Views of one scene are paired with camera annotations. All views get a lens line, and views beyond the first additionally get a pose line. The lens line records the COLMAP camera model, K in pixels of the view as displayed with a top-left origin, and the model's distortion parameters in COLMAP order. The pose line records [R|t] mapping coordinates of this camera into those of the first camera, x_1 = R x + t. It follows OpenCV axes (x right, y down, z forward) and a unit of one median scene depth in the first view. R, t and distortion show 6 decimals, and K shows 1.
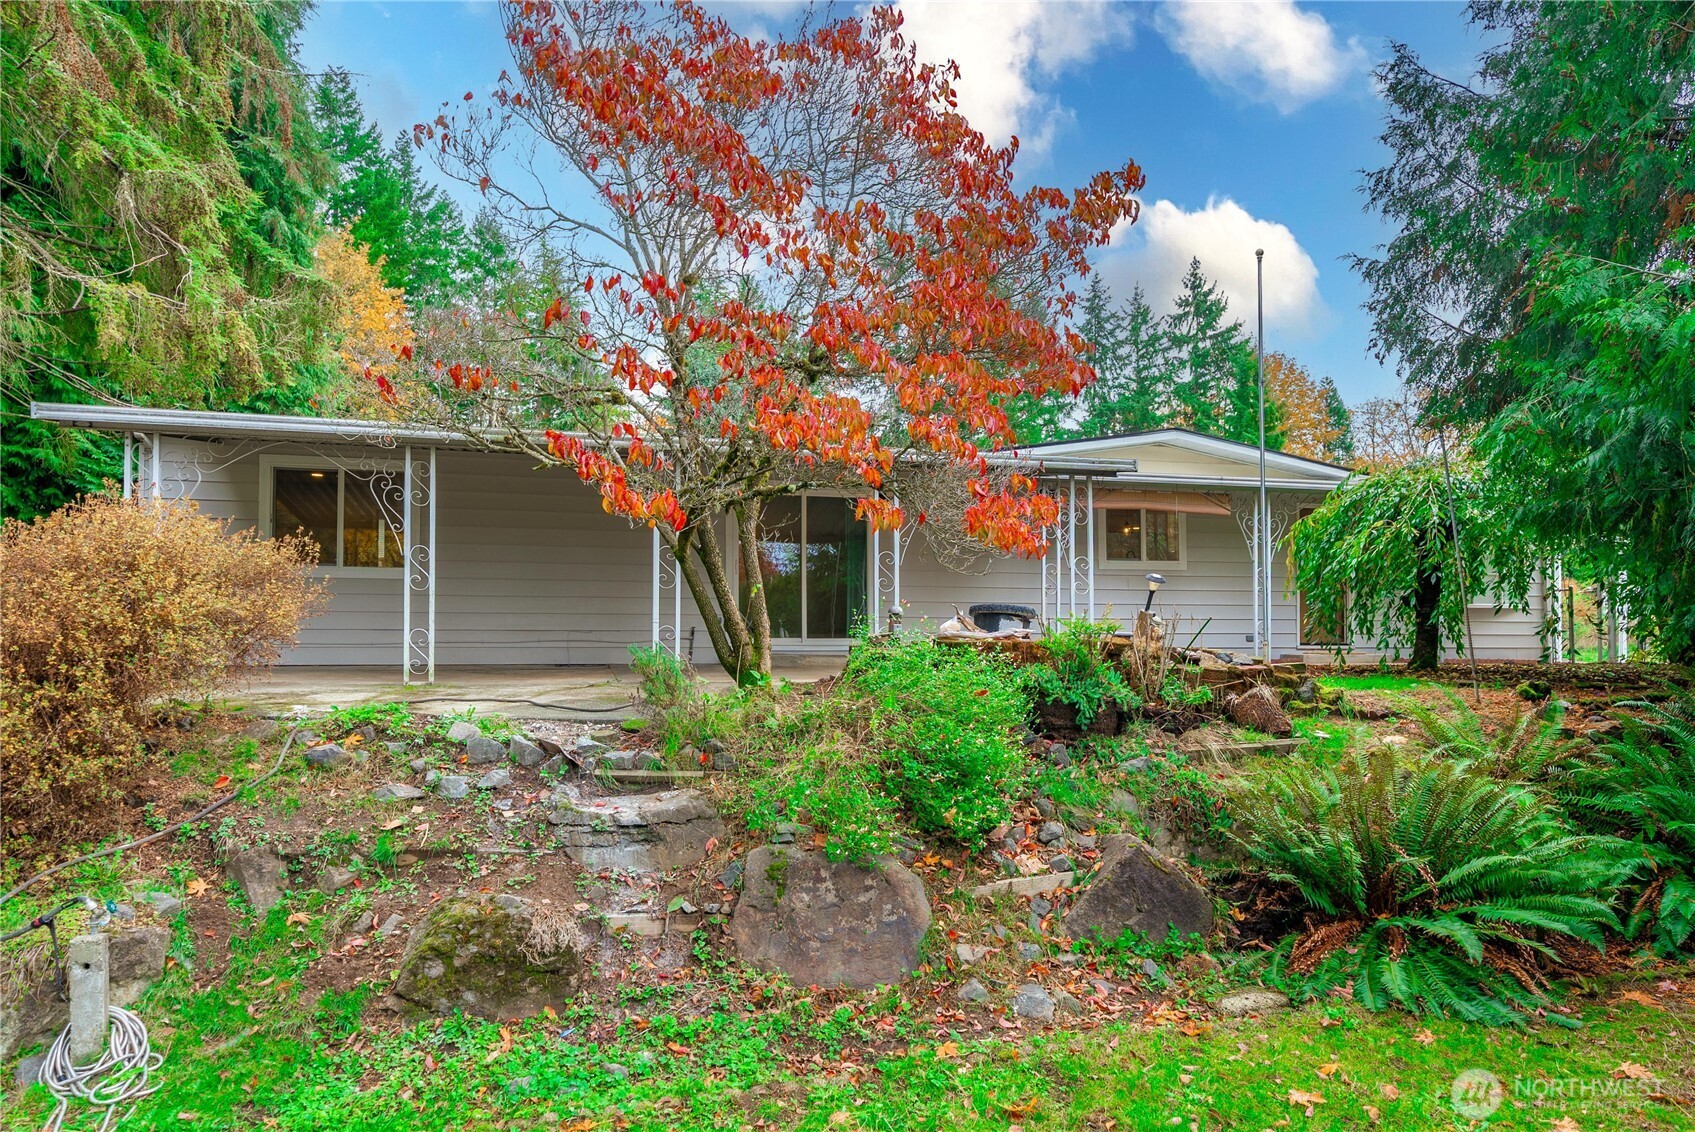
lens RADIAL K [[974.5, 0, 847.3], [0, 974.5, 578.7], [0, 0, 1]] dist [-0.000663, 0.003109]
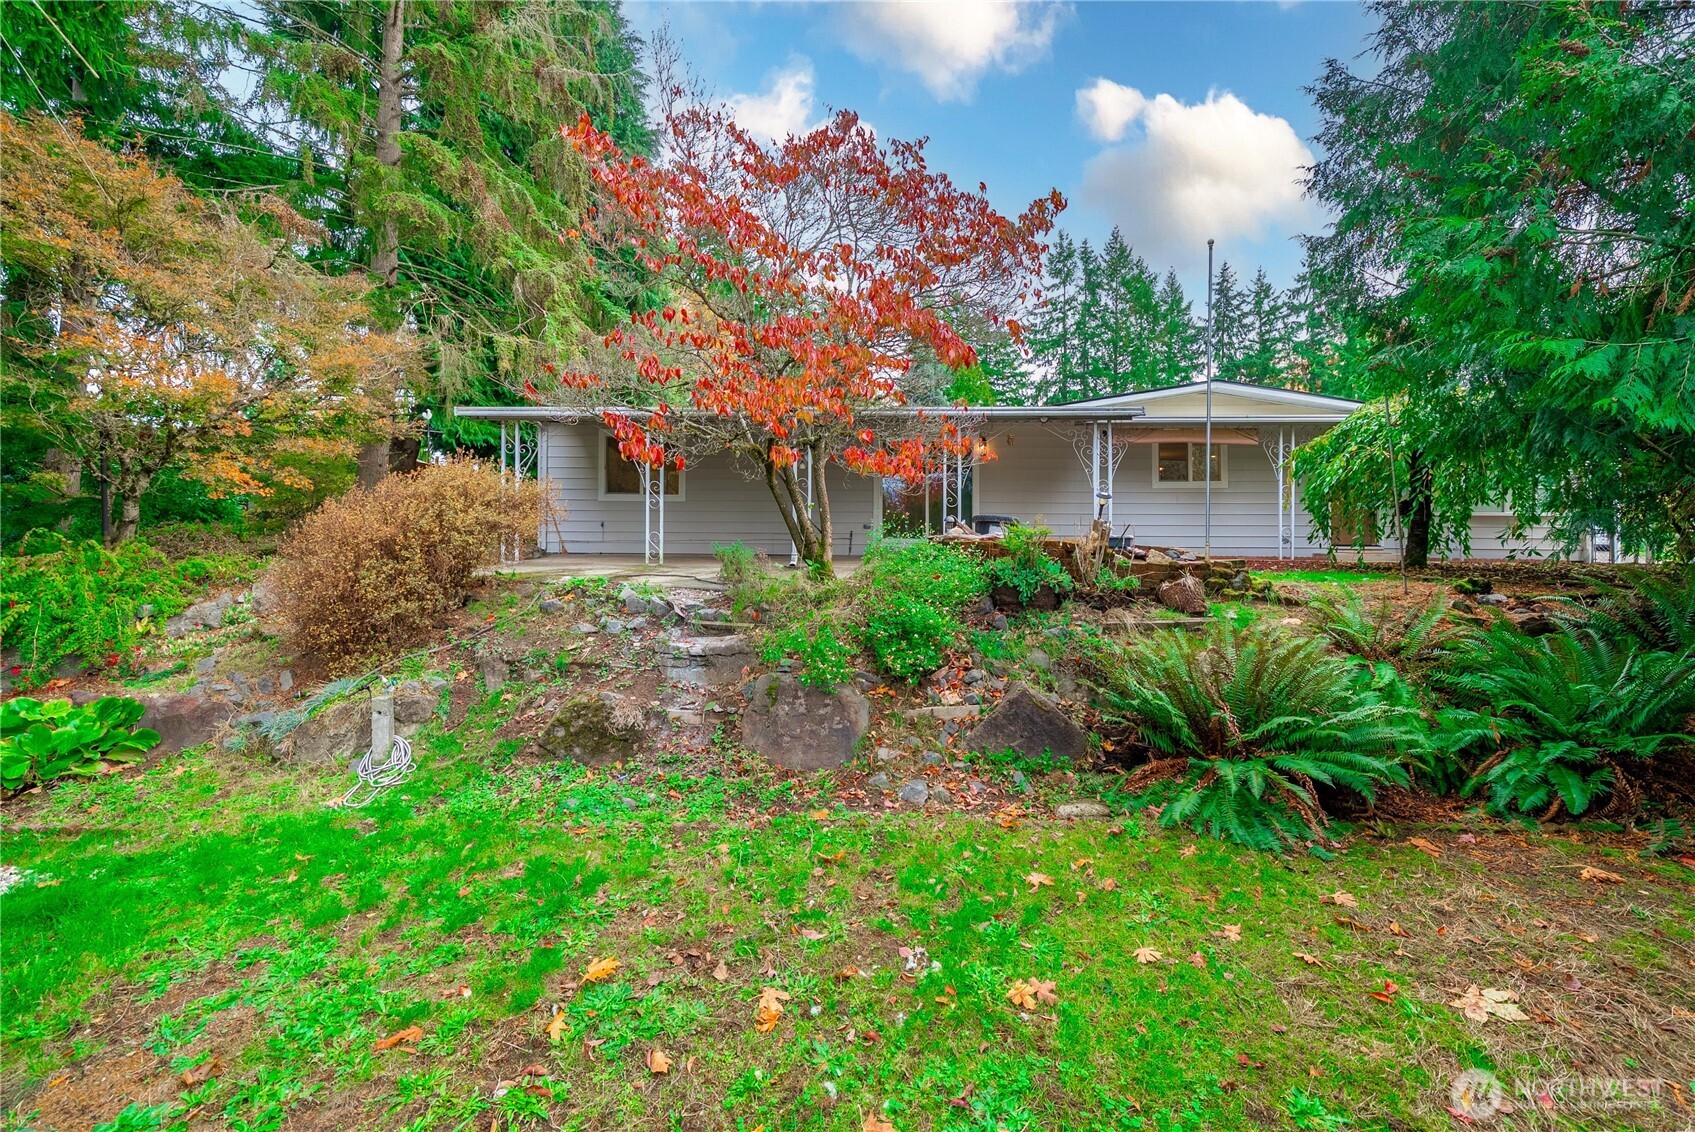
lens RADIAL K [[656.7, 0, 841.7], [0, 656.7, 507.1], [0, 0, 1]] dist [-0.002716, 0.000065]
pose [[0.960466, -0.008609, -0.278263, 0.308024], [0.012247, 0.999861, 0.011341, 0.001473], [0.278127, -0.014301, 0.960438, 0.038115]]
